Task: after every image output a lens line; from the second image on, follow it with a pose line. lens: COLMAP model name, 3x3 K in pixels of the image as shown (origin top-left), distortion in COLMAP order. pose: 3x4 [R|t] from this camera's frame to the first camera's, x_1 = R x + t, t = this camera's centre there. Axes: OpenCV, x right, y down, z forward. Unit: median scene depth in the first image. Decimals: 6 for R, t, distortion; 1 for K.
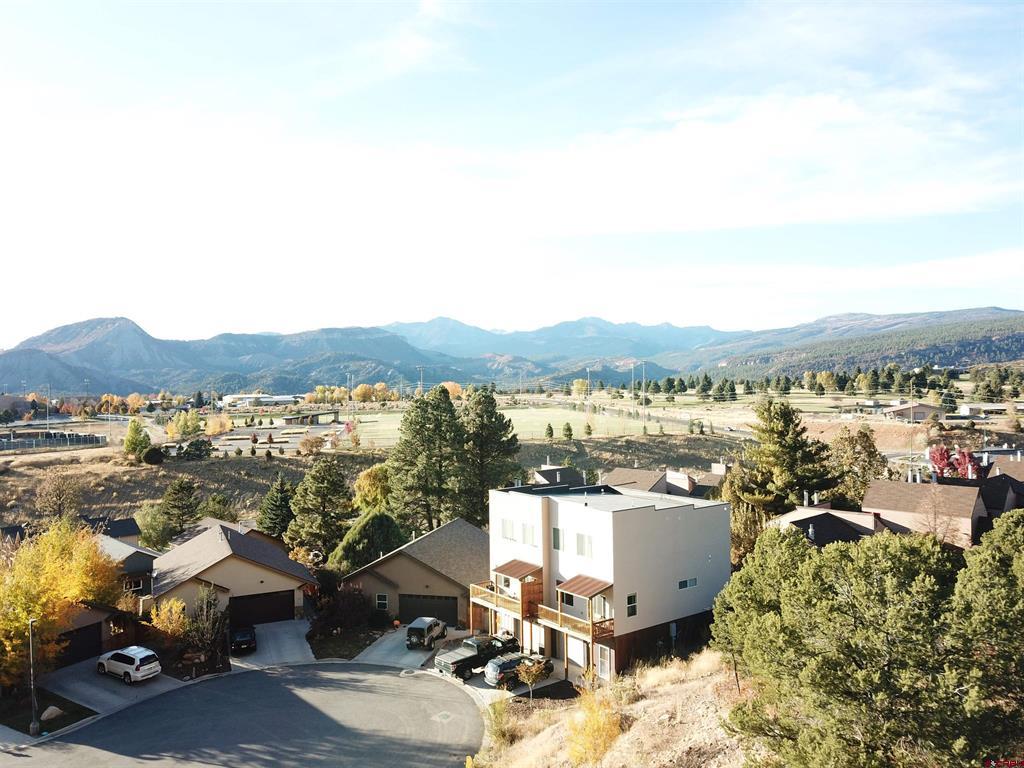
lens RADIAL K [[781.6, 0, 511.0], [0, 781.6, 386.6], [0, 0, 1]] dist [0.018040, -0.015302]
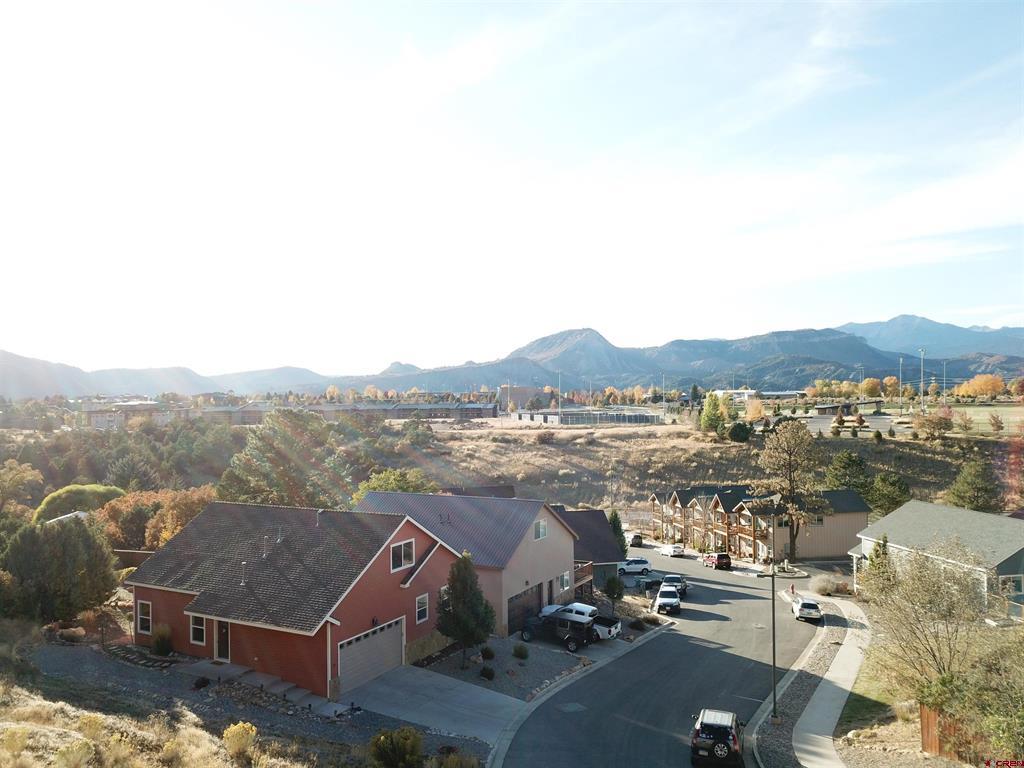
lens RADIAL K [[781.6, 0, 511.0], [0, 781.6, 386.6], [0, 0, 1]] dist [0.018040, -0.015302]
pose [[0.852085, 0.002368, -0.523397, -0.203335], [-0.006810, 0.999955, -0.006563, 0.042236], [0.523358, 0.009157, 0.852063, 0.107299]]
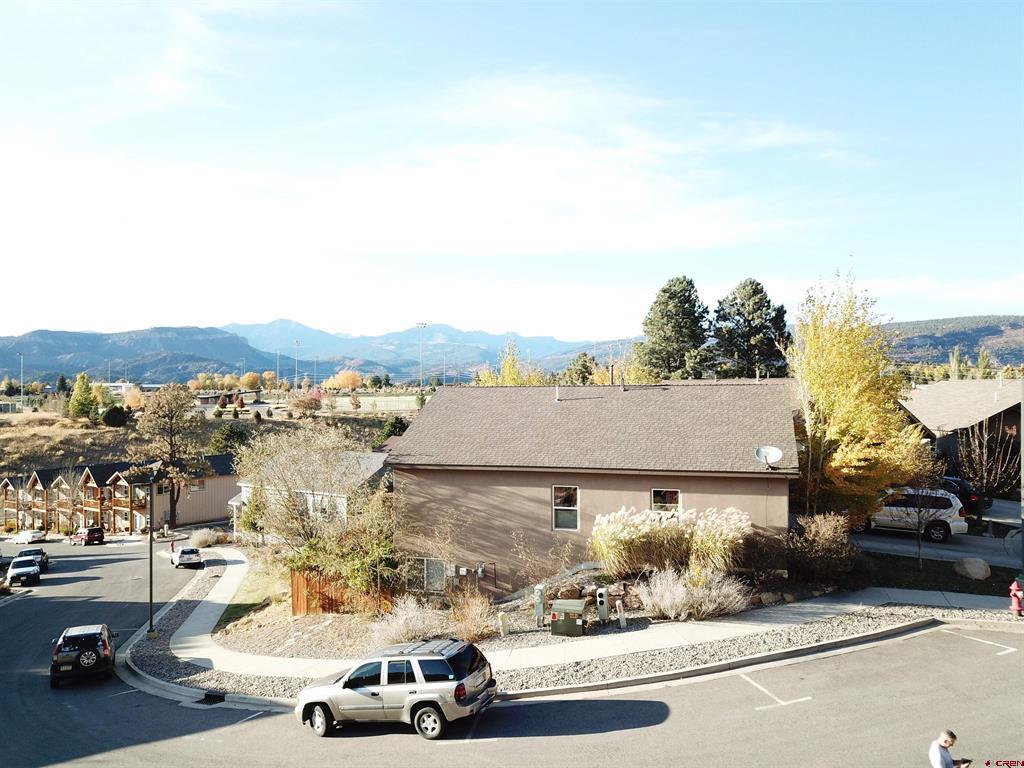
lens RADIAL K [[783.8, 0, 512.0], [0, 783.8, 384.0], [0, 0, 1]] dist [0.008294, -0.007689]
pose [[0.980053, 0.009148, 0.198523, -0.203054], [-0.006585, 0.999886, -0.013568, 0.059743], [-0.198625, 0.011990, 0.980002, 0.108162]]
